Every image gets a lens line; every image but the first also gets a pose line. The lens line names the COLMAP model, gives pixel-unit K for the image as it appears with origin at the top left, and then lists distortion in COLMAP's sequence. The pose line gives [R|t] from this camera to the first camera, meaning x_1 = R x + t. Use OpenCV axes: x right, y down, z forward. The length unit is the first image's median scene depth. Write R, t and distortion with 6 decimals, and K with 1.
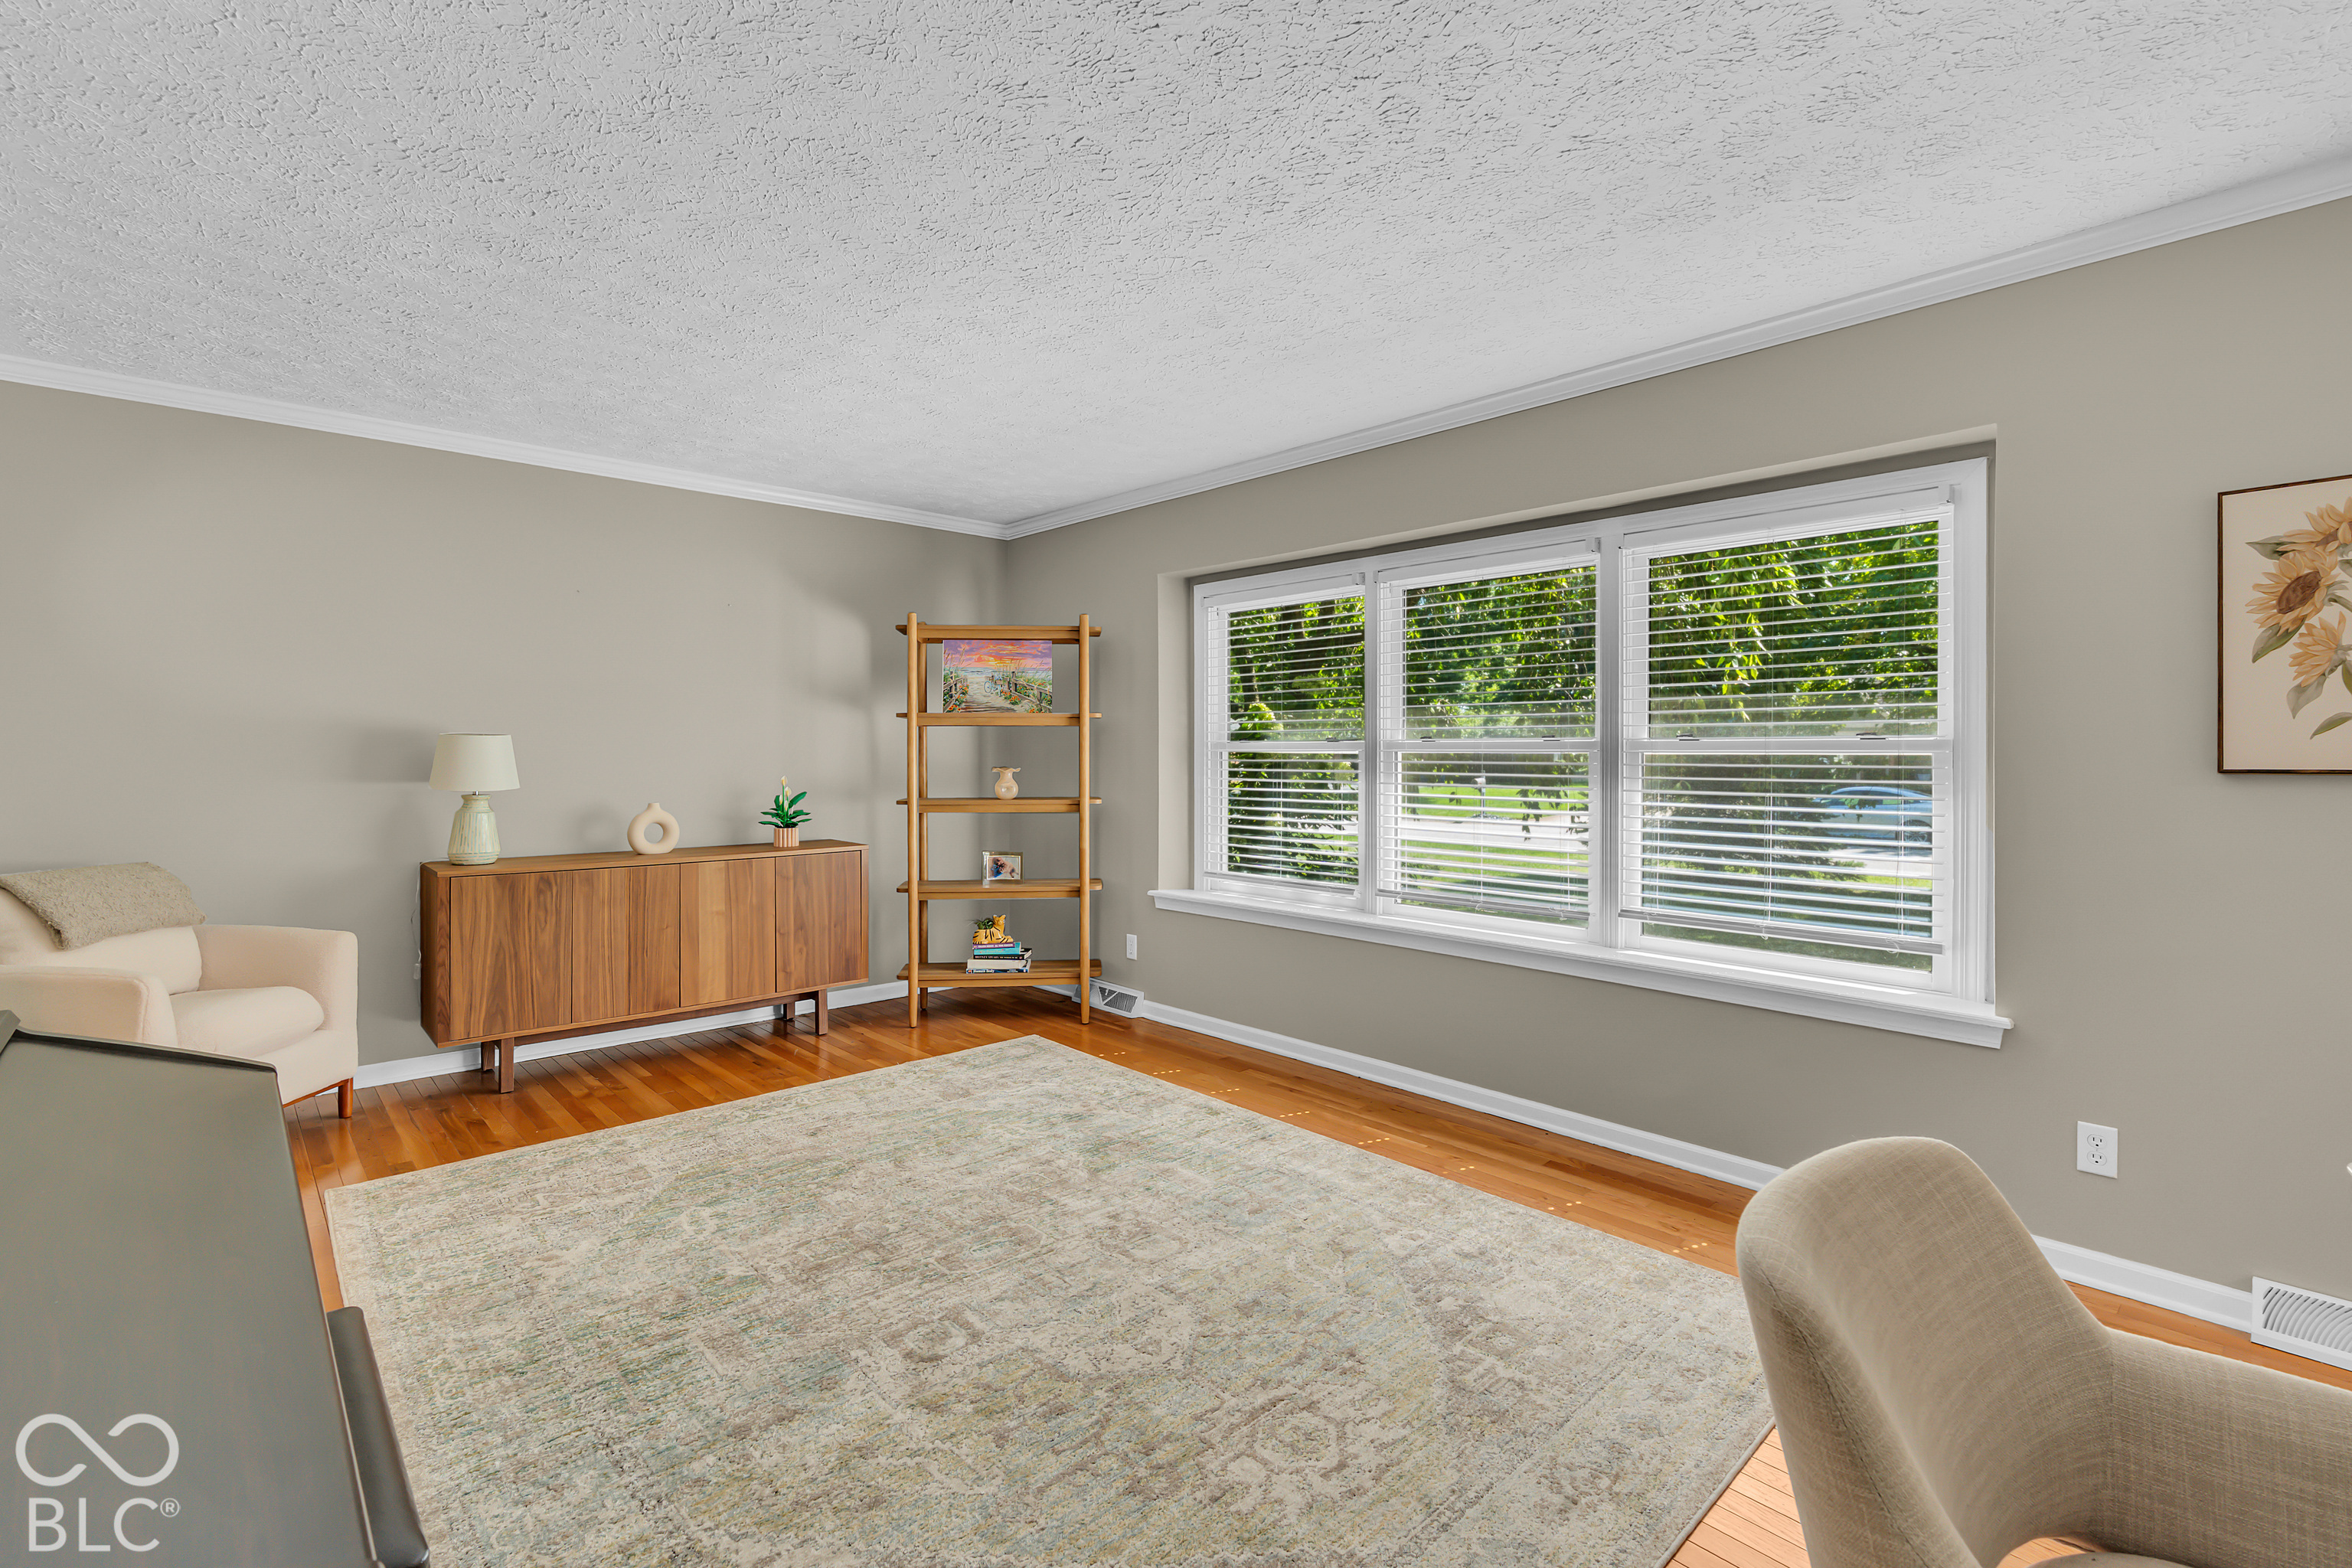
lens RADIAL K [[1053.3, 0, 1168.9], [0, 1053.3, 760.5], [0, 0, 1]] dist [-0.013091, 0.000382]
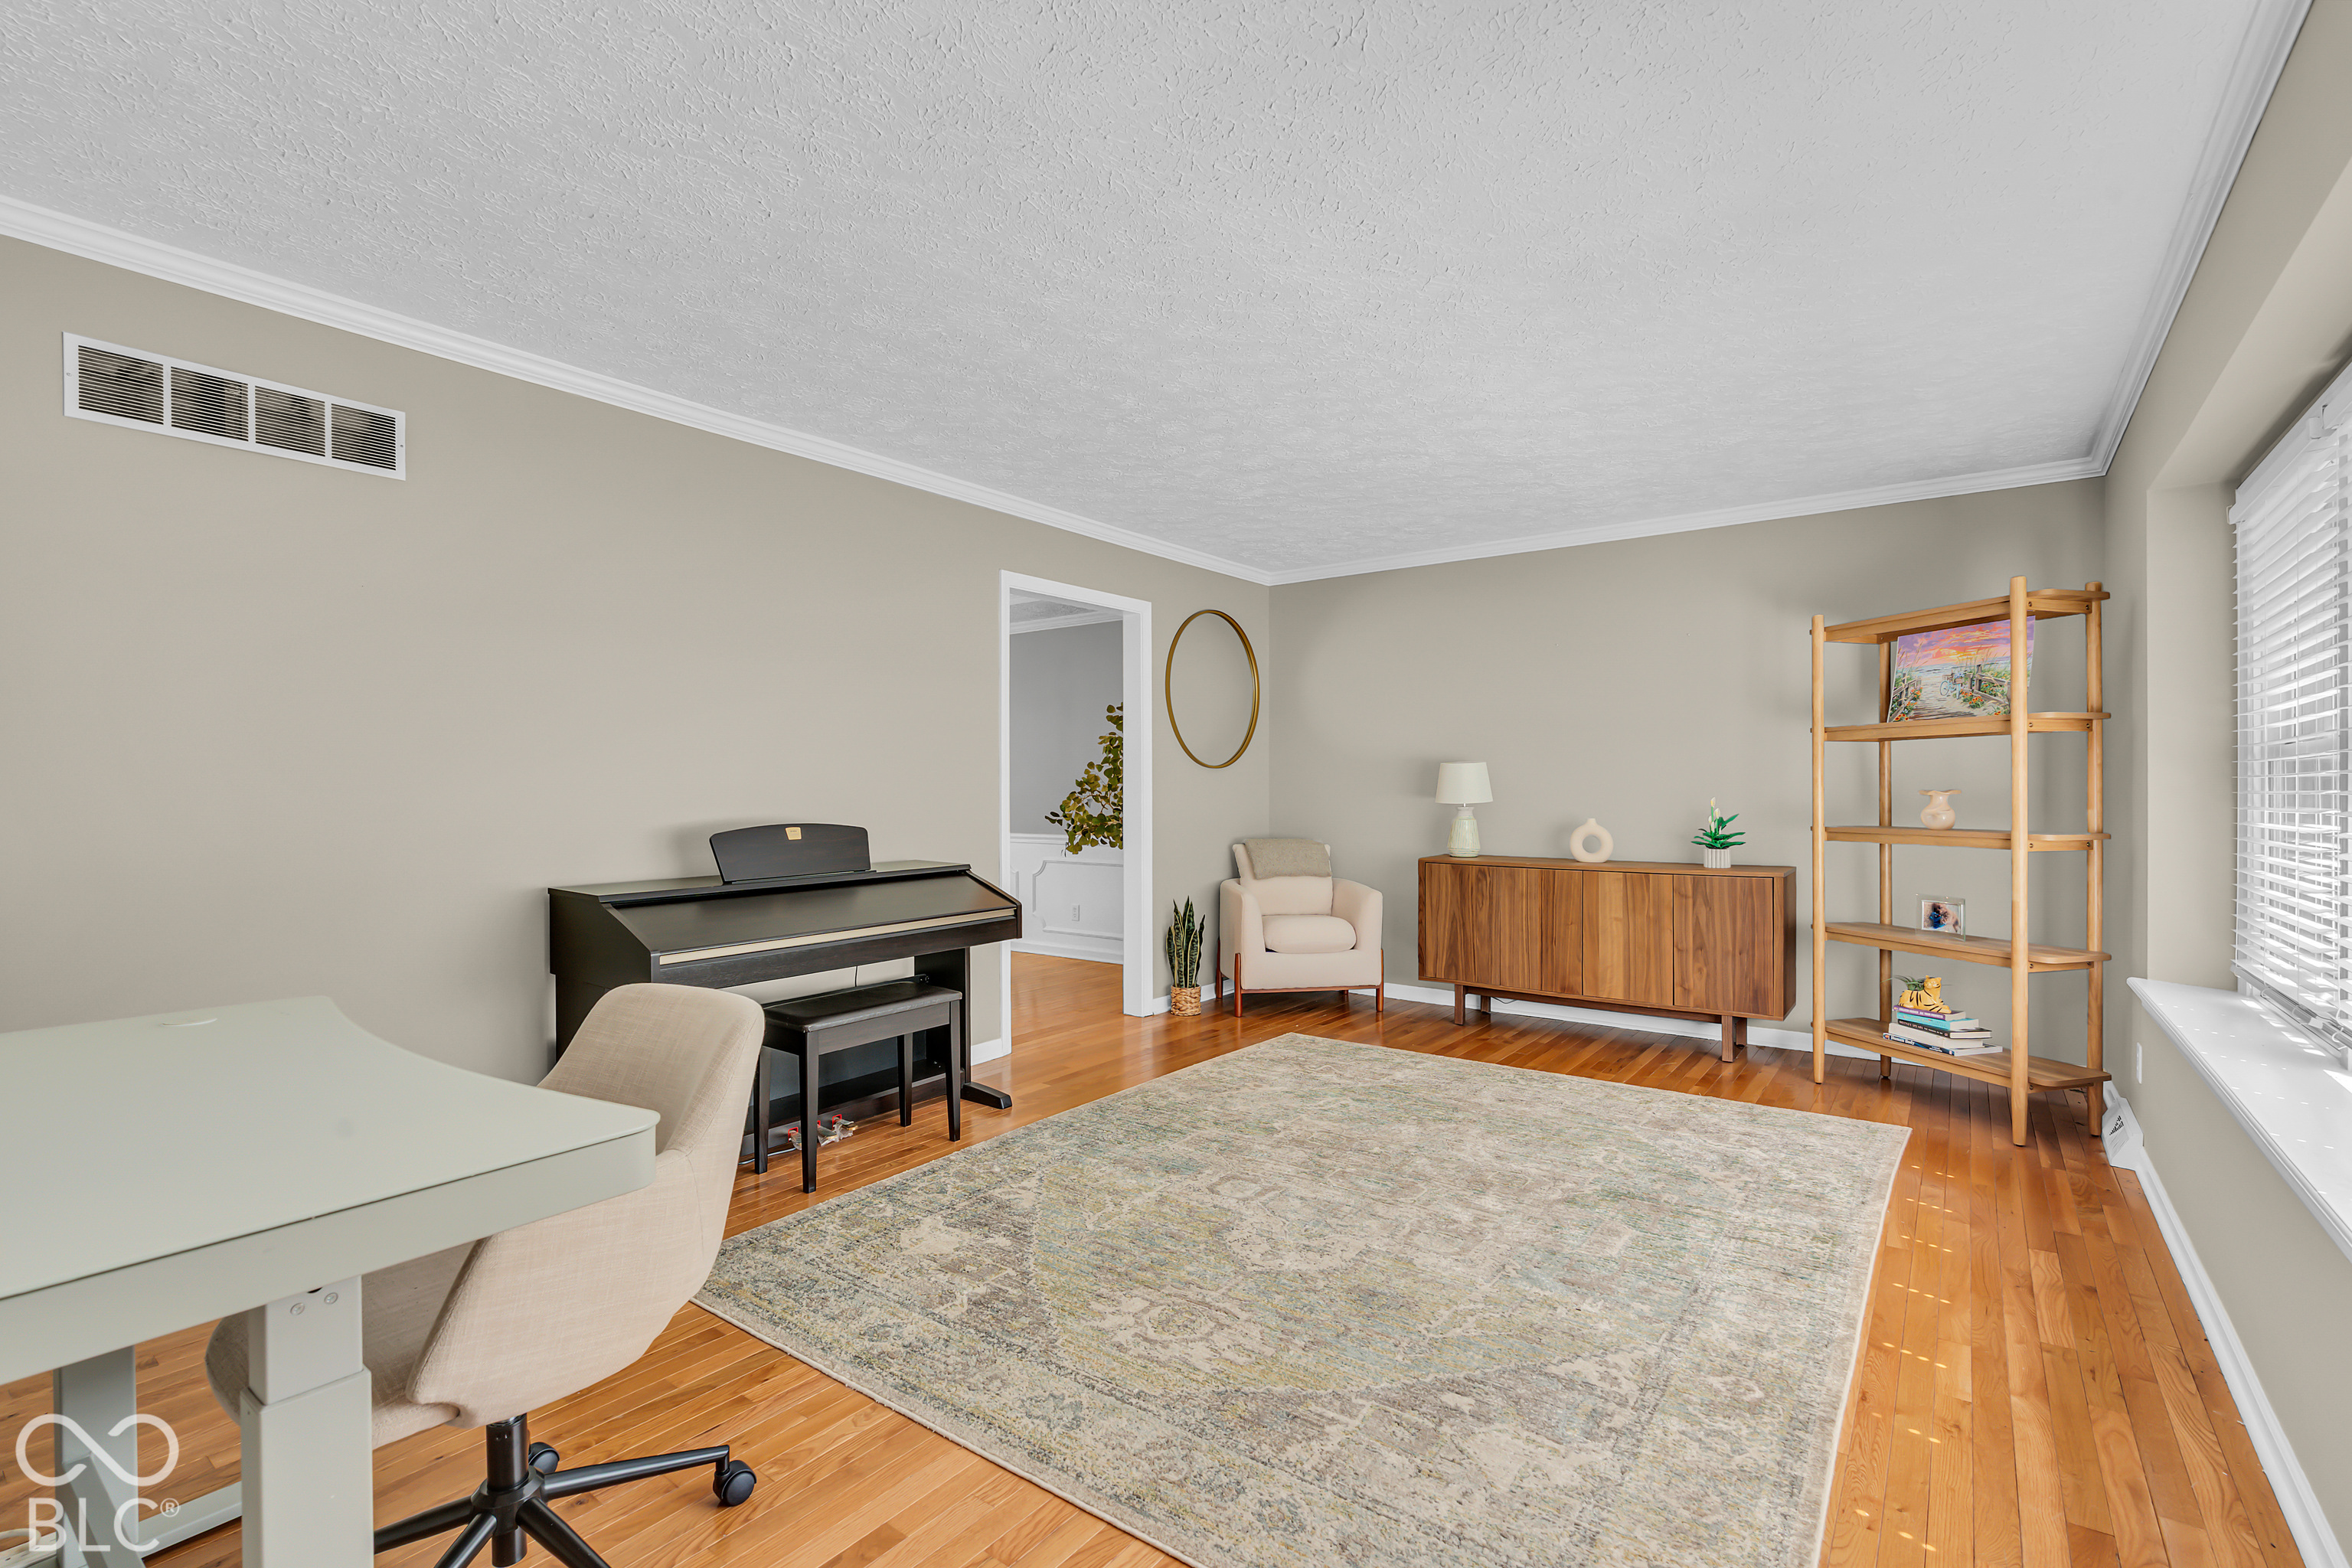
lens RADIAL K [[1053.3, 0, 1172.3], [0, 1053.3, 794.9], [0, 0, 1]] dist [-0.013091, 0.000382]
pose [[0.194011, 0.005404, -0.980984, 0.673303], [-0.008187, 0.999959, 0.003890, 0.016719], [0.980965, 0.007276, 0.194048, 0.387139]]
